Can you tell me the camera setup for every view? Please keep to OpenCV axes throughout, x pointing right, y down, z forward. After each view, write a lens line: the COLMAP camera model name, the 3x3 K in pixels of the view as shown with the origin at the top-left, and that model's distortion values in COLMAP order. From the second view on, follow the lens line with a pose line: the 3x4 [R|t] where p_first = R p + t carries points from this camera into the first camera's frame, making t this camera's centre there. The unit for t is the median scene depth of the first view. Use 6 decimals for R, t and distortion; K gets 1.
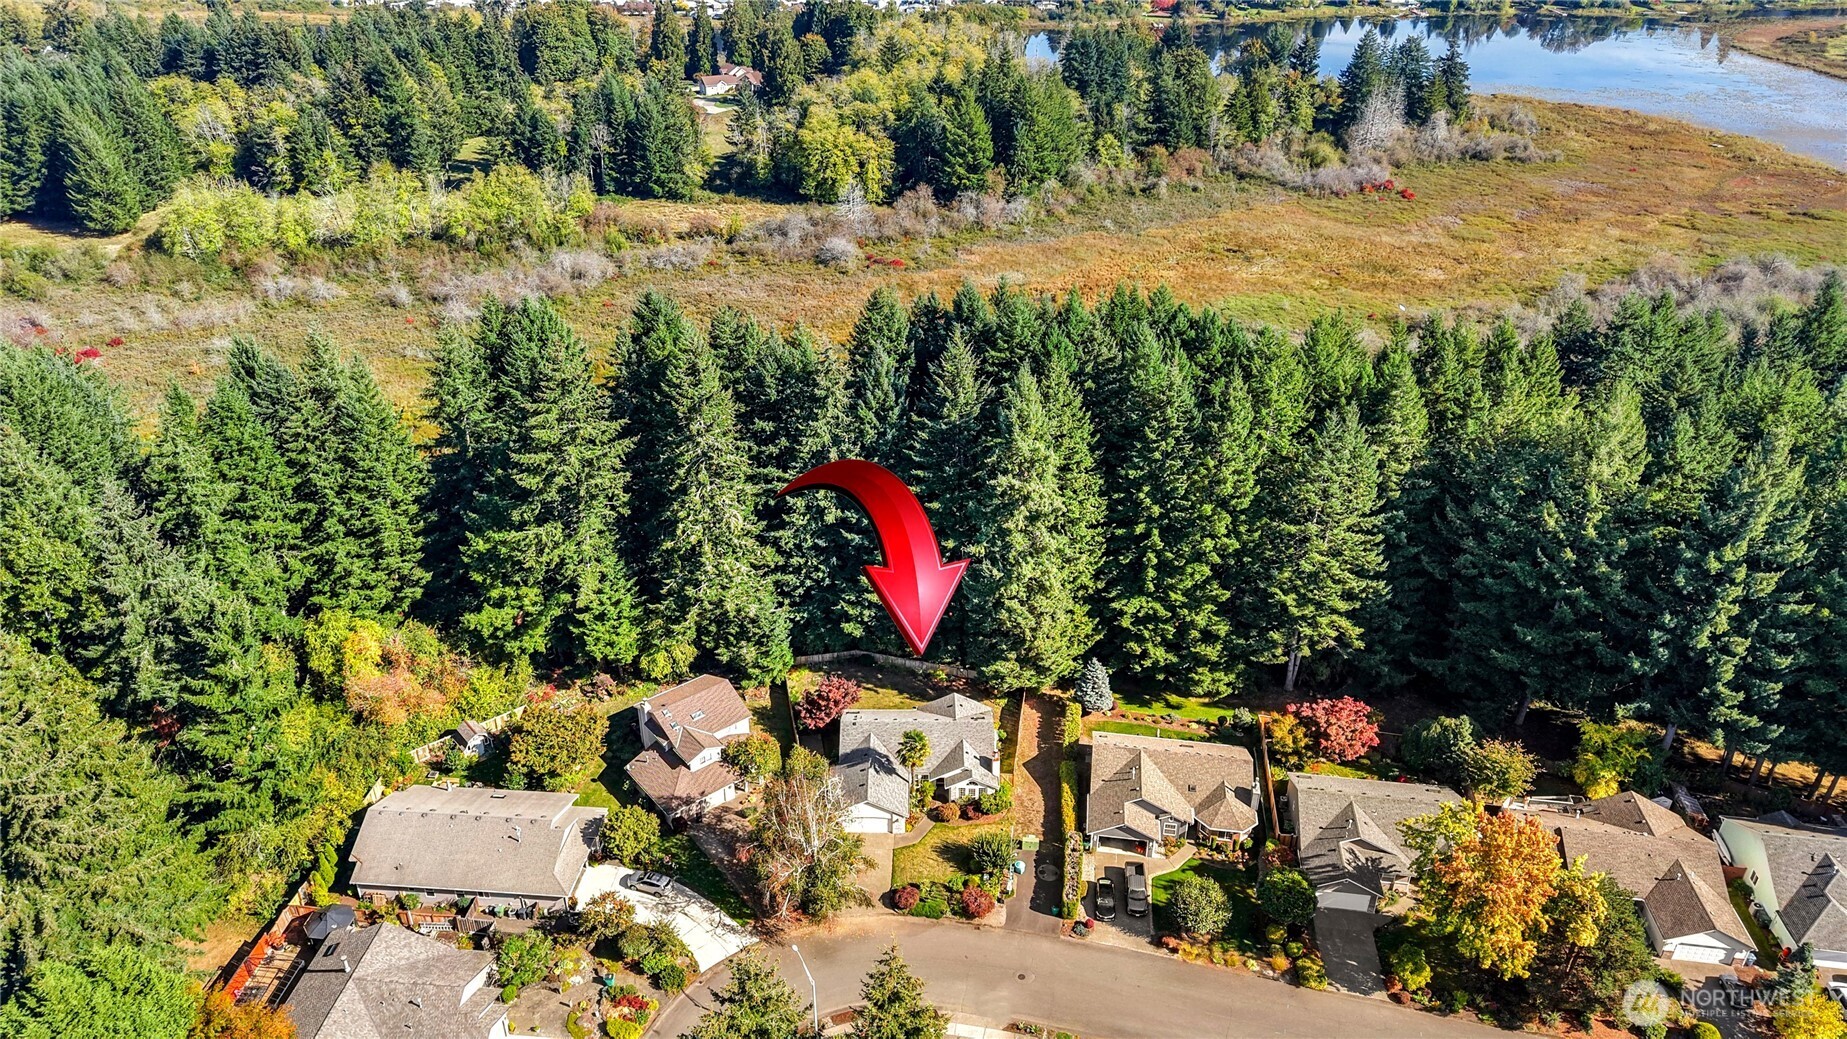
lens RADIAL K [[1222.2, 0, 915.8], [0, 1222.2, 511.6], [0, 0, 1]] dist [0.030017, -0.030348]
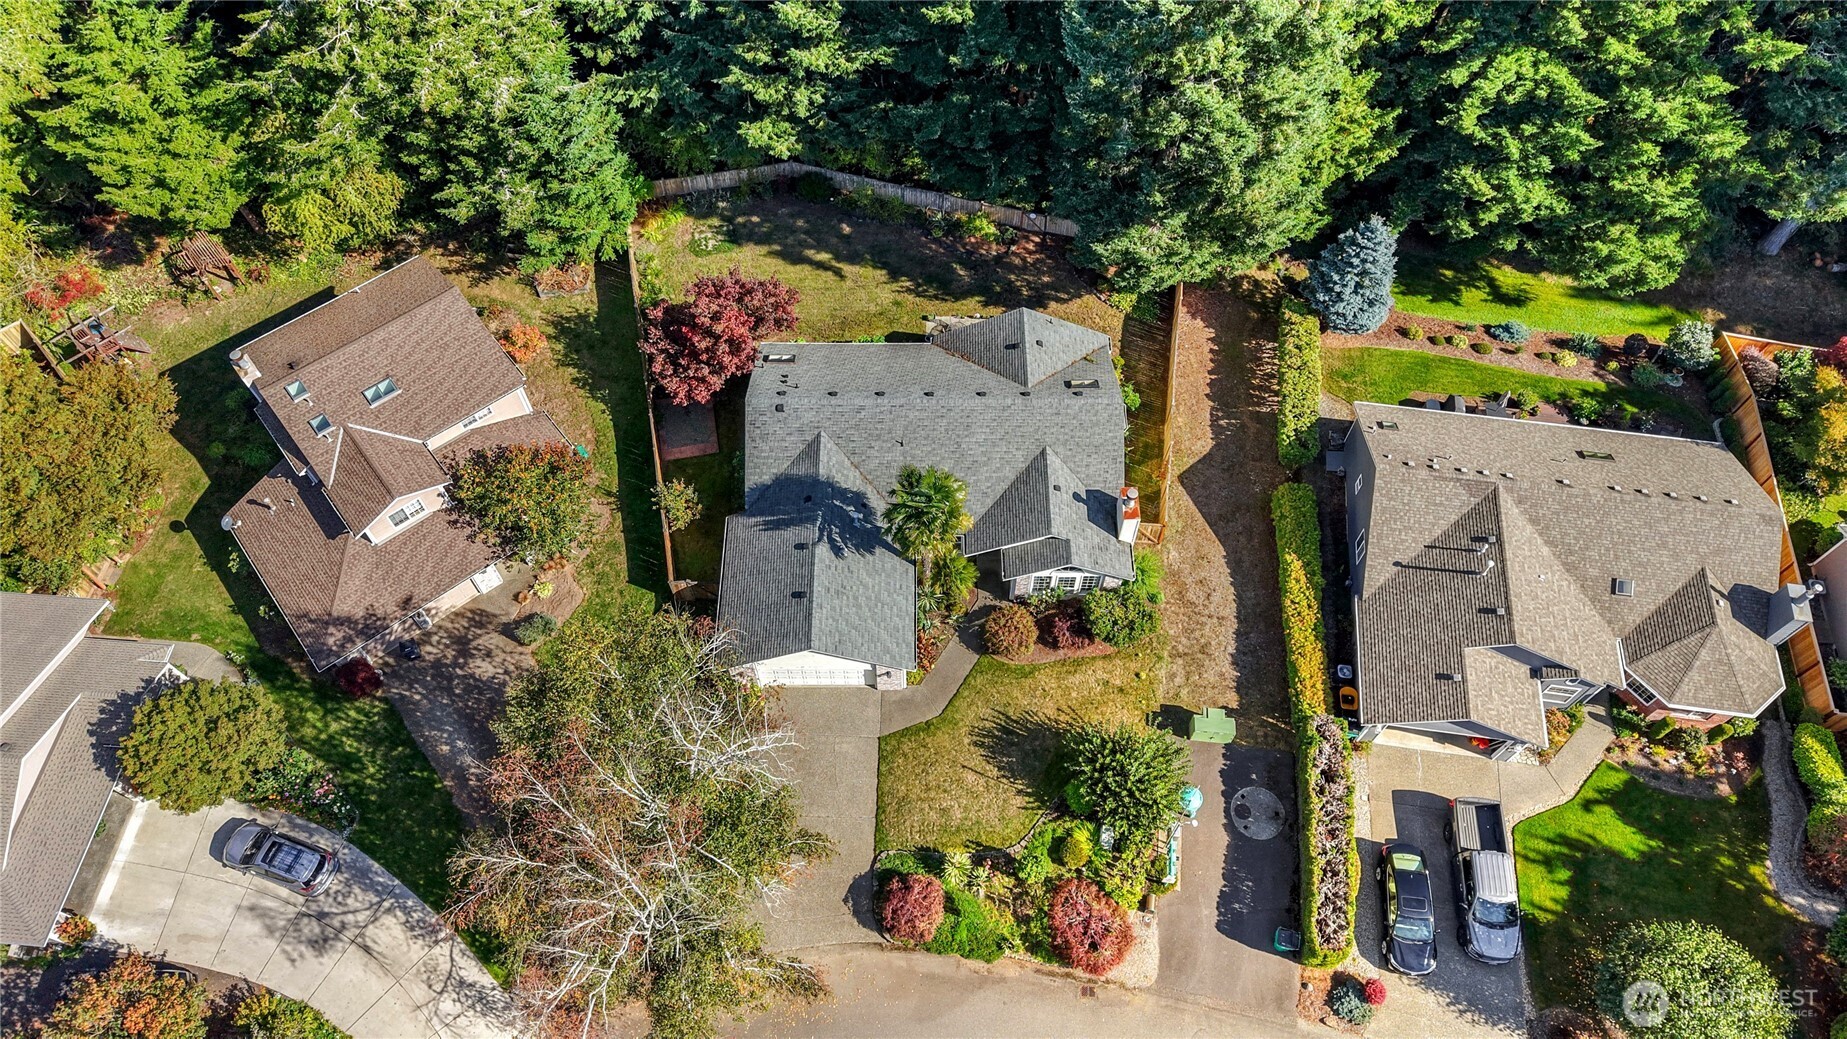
lens RADIAL K [[1222.2, 0, 915.8], [0, 1222.2, 511.6], [0, 0, 1]] dist [0.030017, -0.030348]
pose [[0.999984, -0.005434, -0.001416, -0.004305], [0.005403, 0.862493, 0.506041, -0.000695], [-0.001529, -0.506041, 0.862508, 0.602057]]
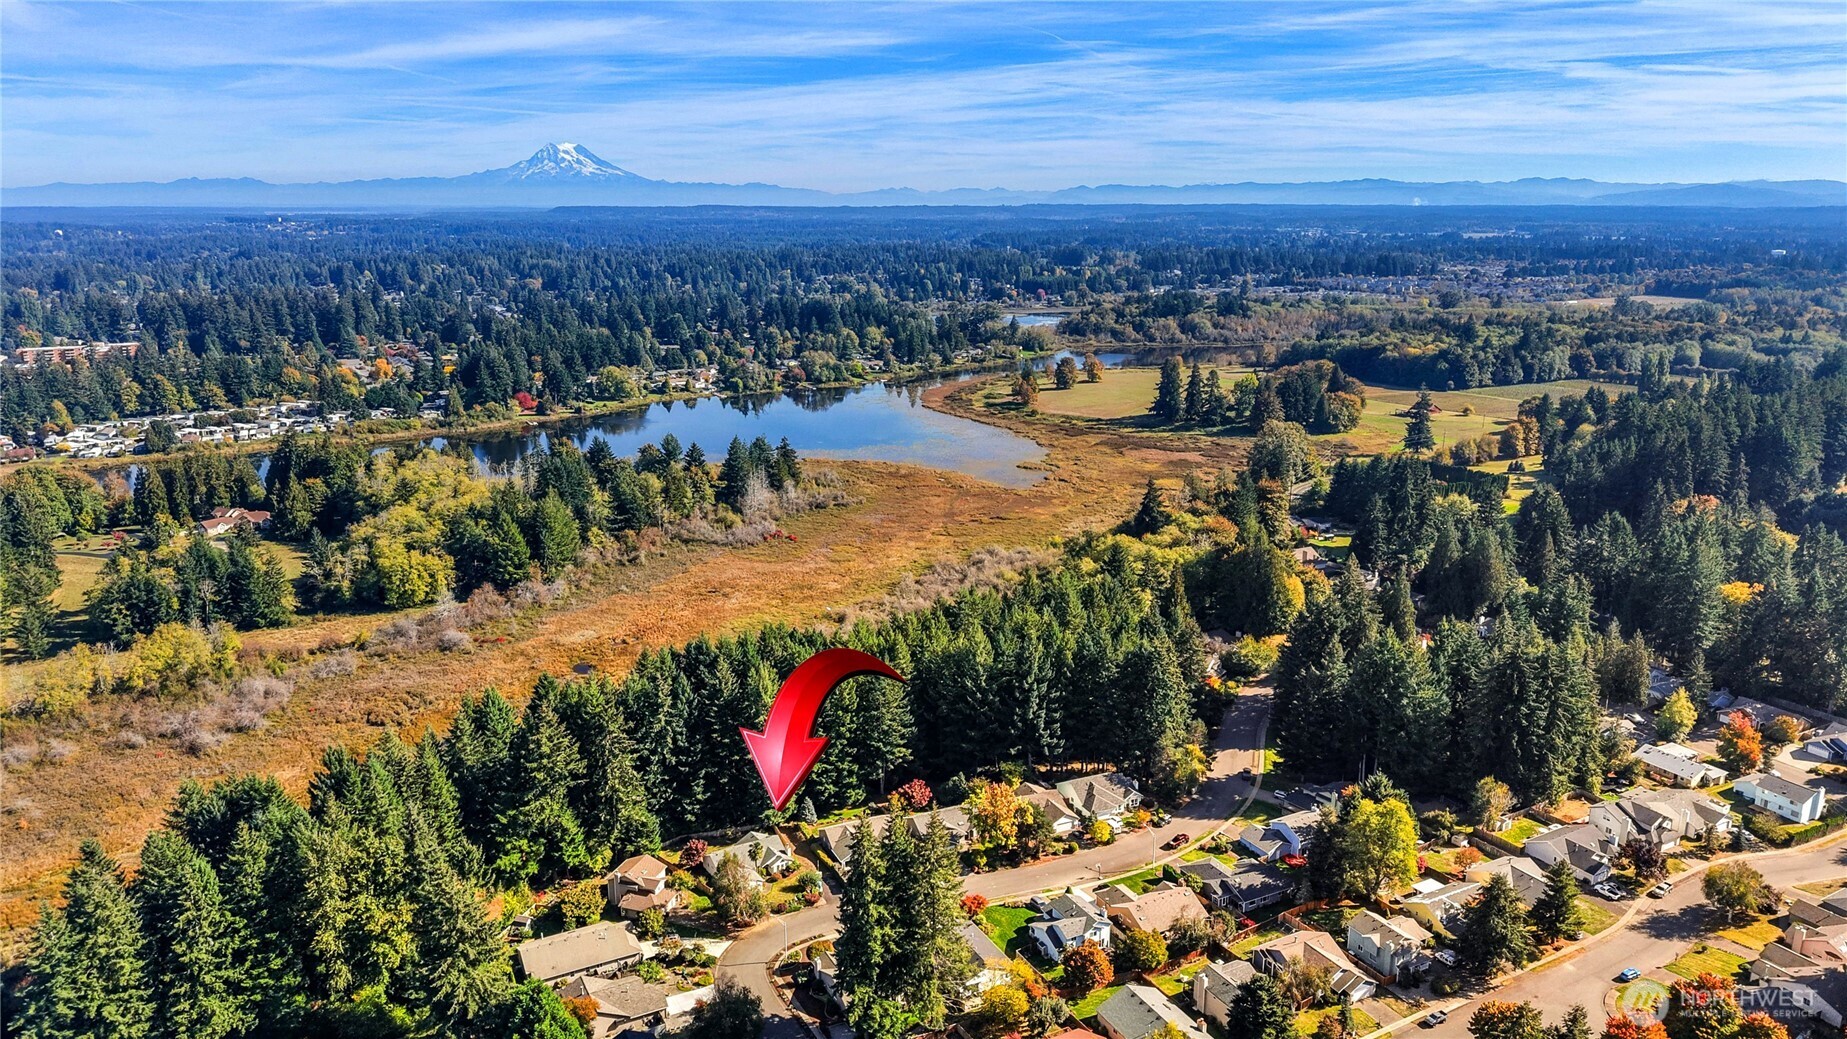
lens RADIAL K [[1222.2, 0, 915.8], [0, 1222.2, 511.6], [0, 0, 1]] dist [0.030017, -0.030348]
pose [[0.837742, -0.133858, 0.529405, -0.745061], [0.264573, 0.947594, -0.179070, 0.081759], [-0.477691, 0.290081, 0.829255, -0.980877]]
